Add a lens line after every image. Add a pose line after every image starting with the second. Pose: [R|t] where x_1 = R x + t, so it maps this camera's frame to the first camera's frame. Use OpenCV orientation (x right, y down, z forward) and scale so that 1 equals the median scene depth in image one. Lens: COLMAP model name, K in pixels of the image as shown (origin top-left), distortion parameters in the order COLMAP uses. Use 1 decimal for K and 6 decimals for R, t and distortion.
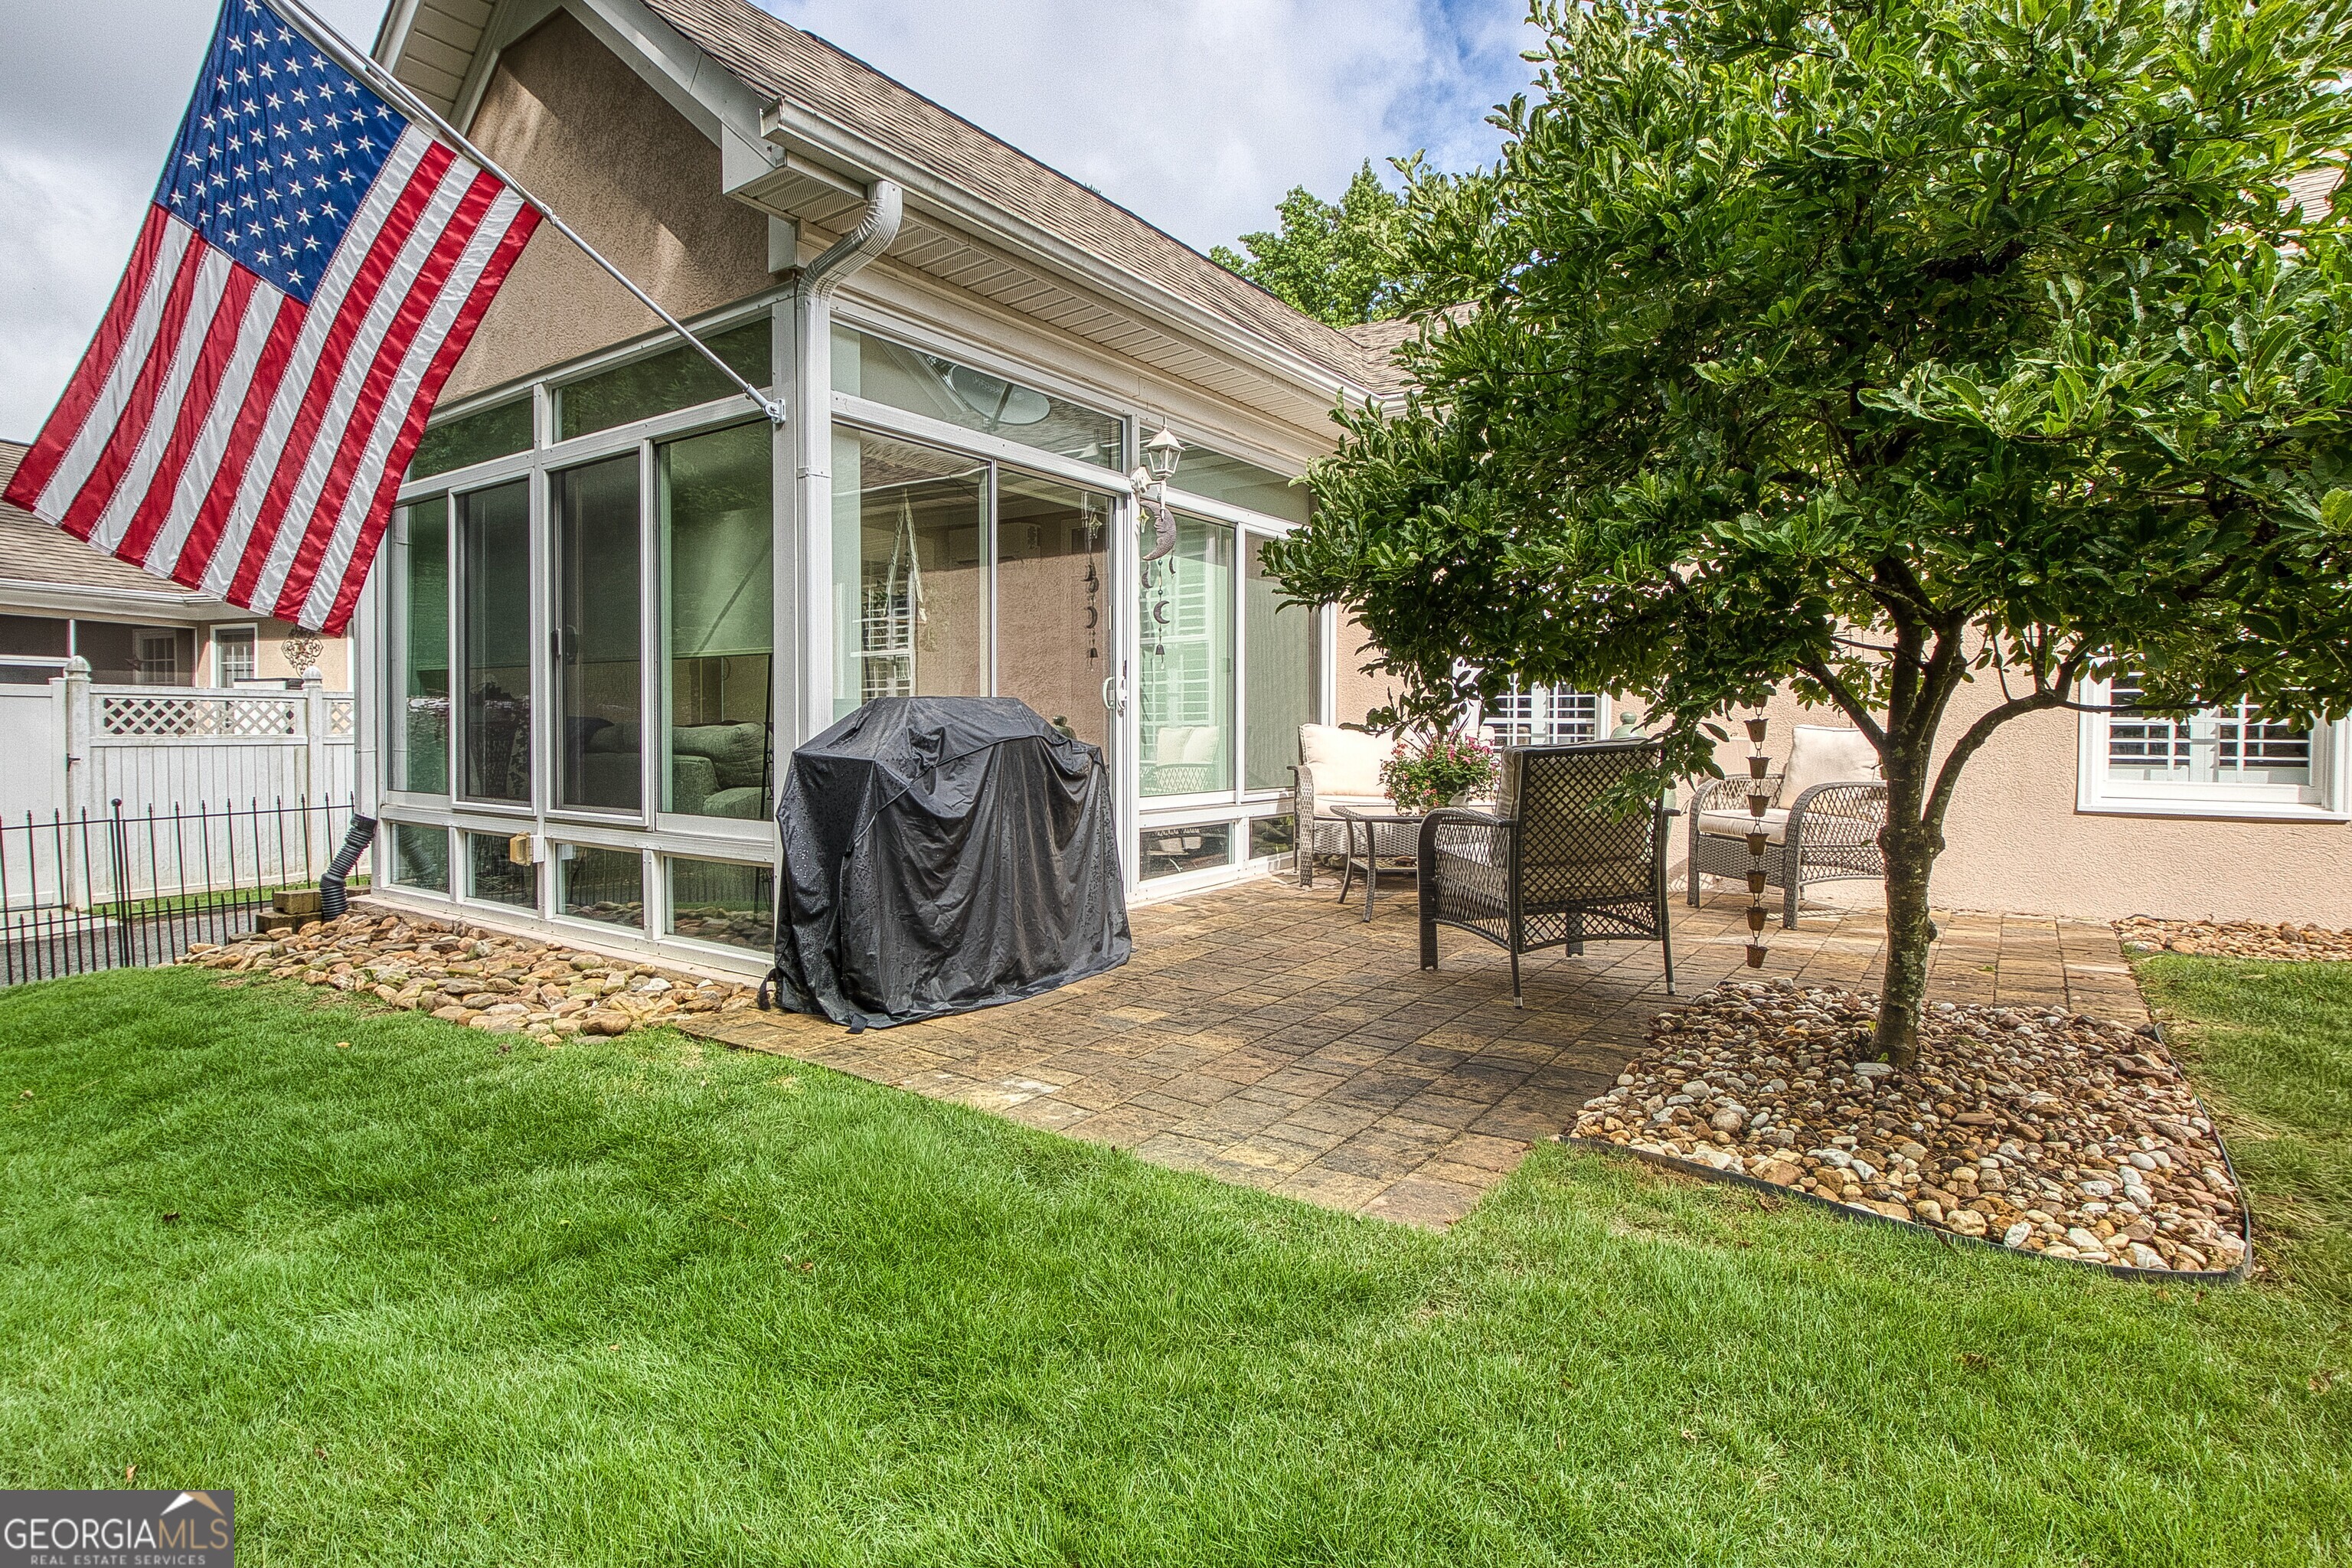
lens RADIAL K [[1206.0, 0, 1147.7], [0, 1206.0, 753.6], [0, 0, 1]] dist [-0.010284, 0.000814]
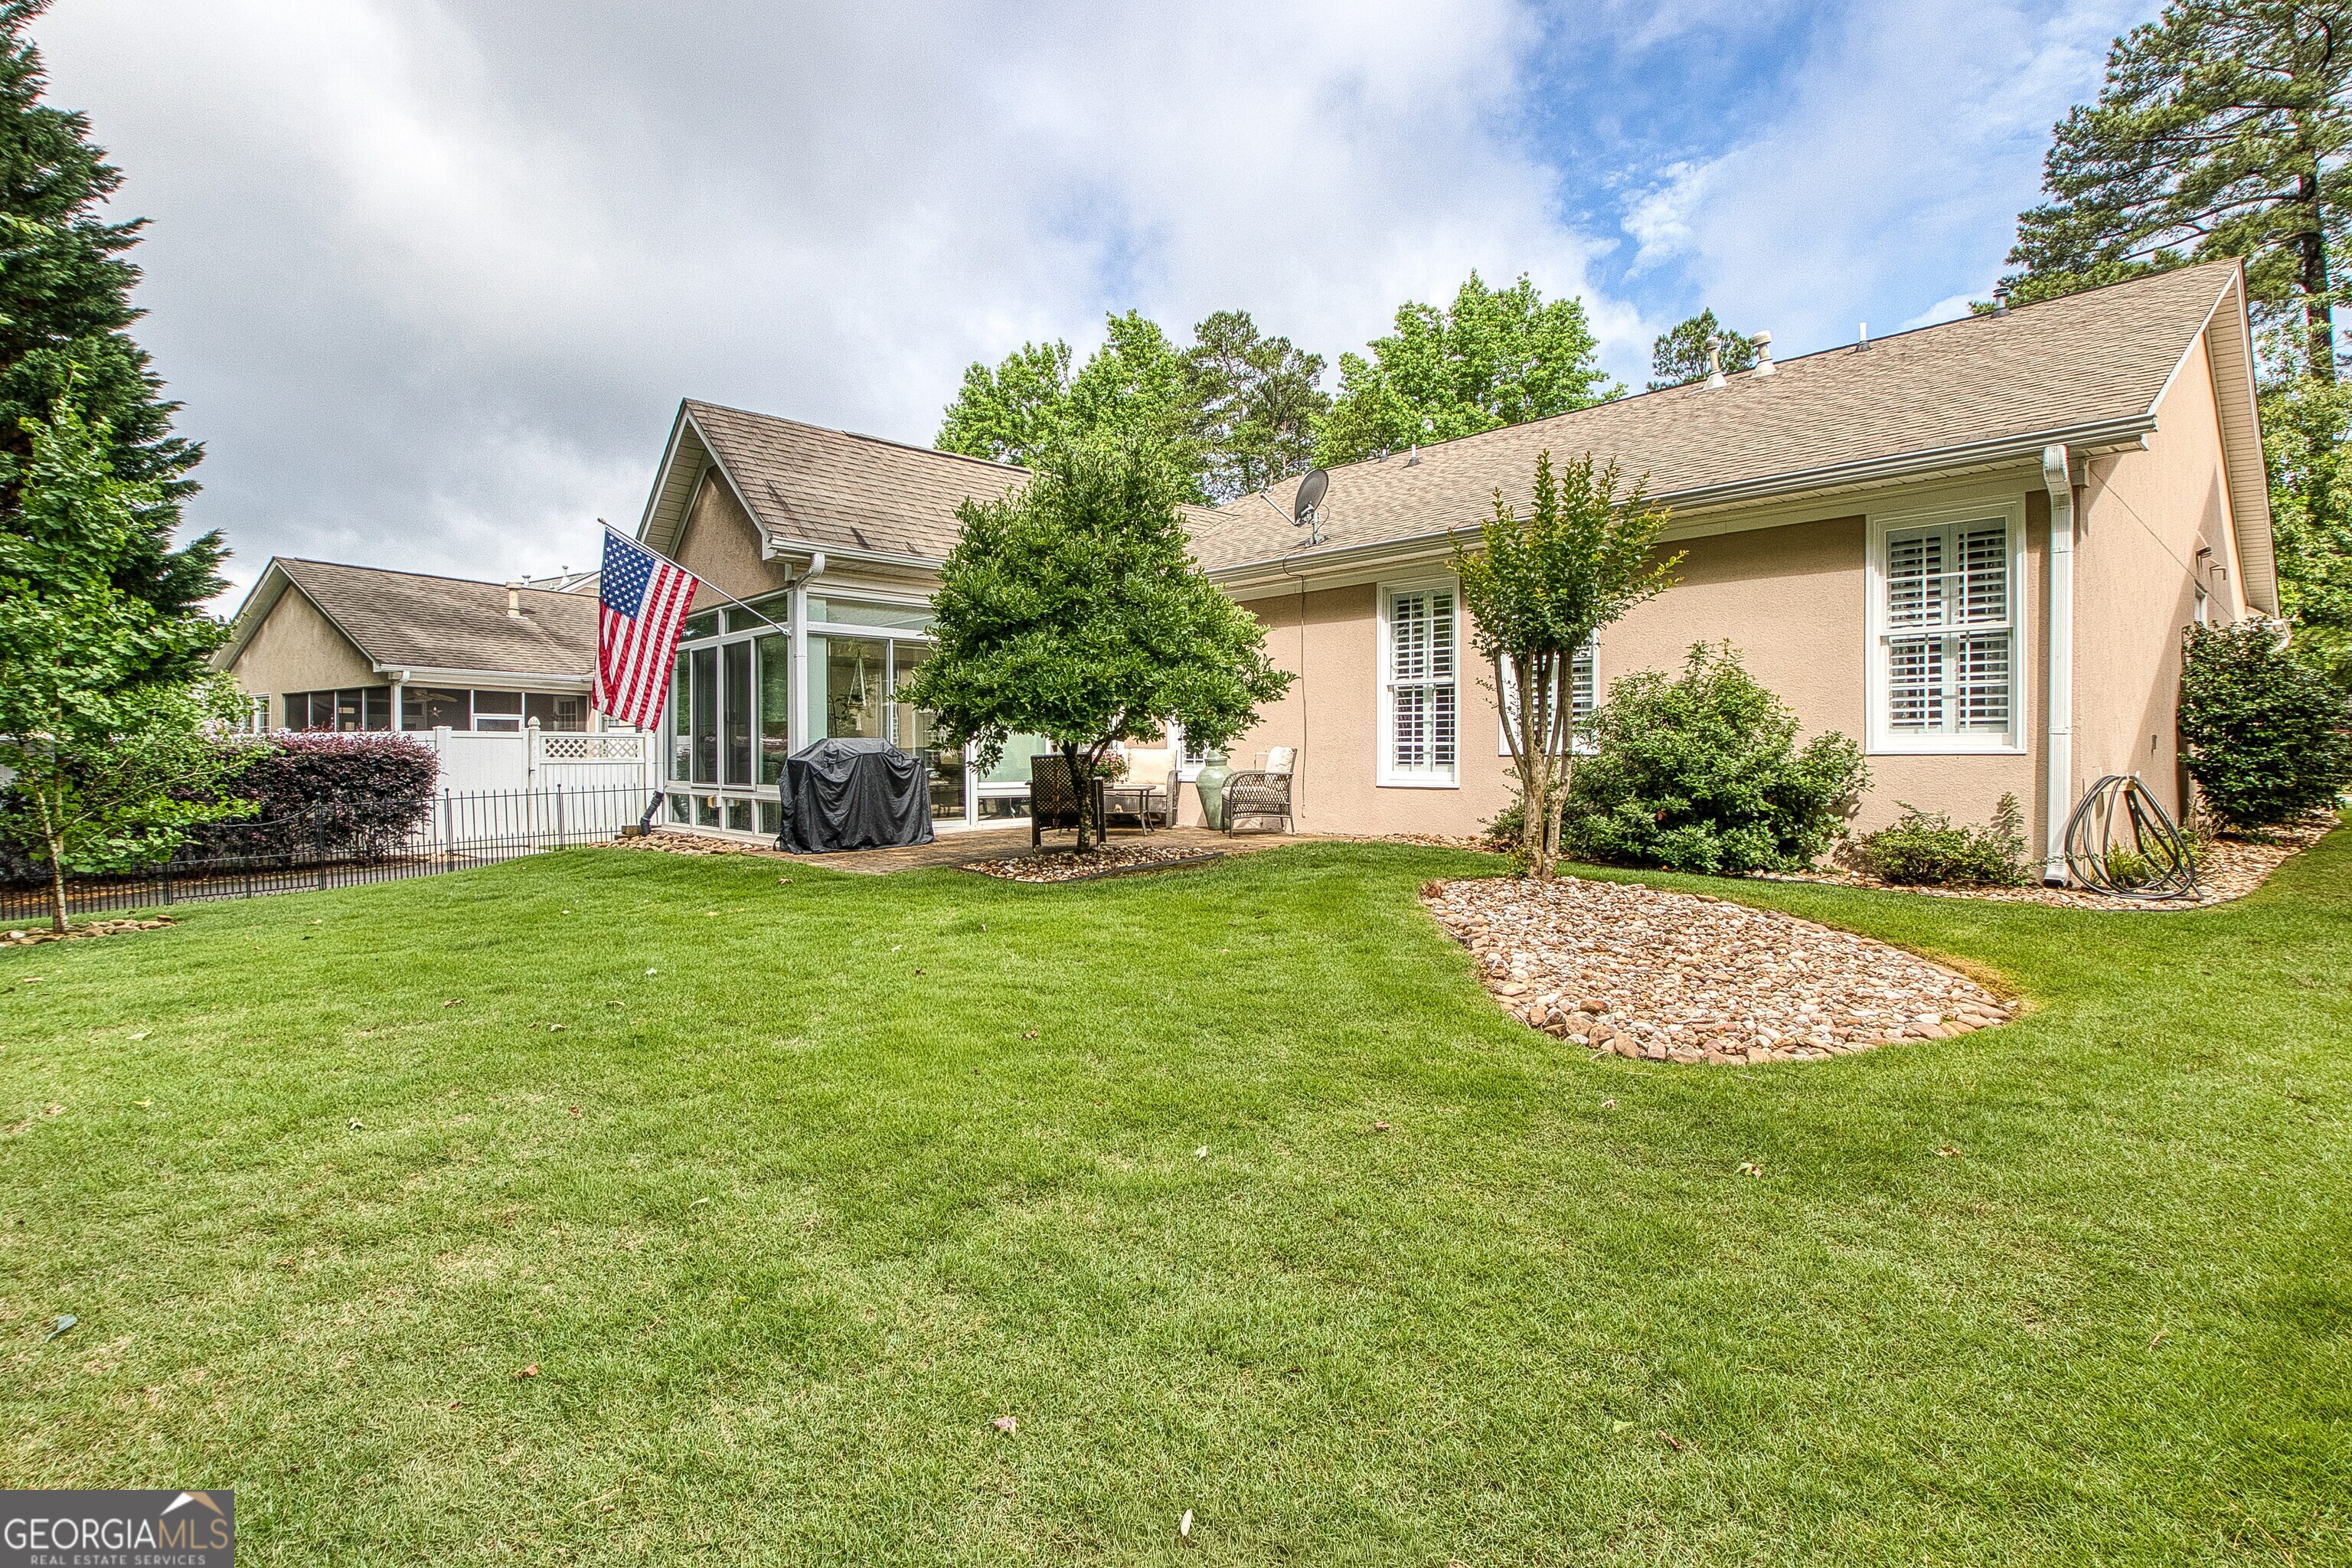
lens RADIAL K [[1057.6, 0, 1123.1], [0, 1057.6, 714.3], [0, 0, 1]] dist [-0.001790, -0.003770]
pose [[0.980650, -0.013715, -0.195290, 0.743619], [0.002035, 0.998203, -0.059886, 0.035400], [0.195761, 0.058330, 0.978915, -0.975801]]
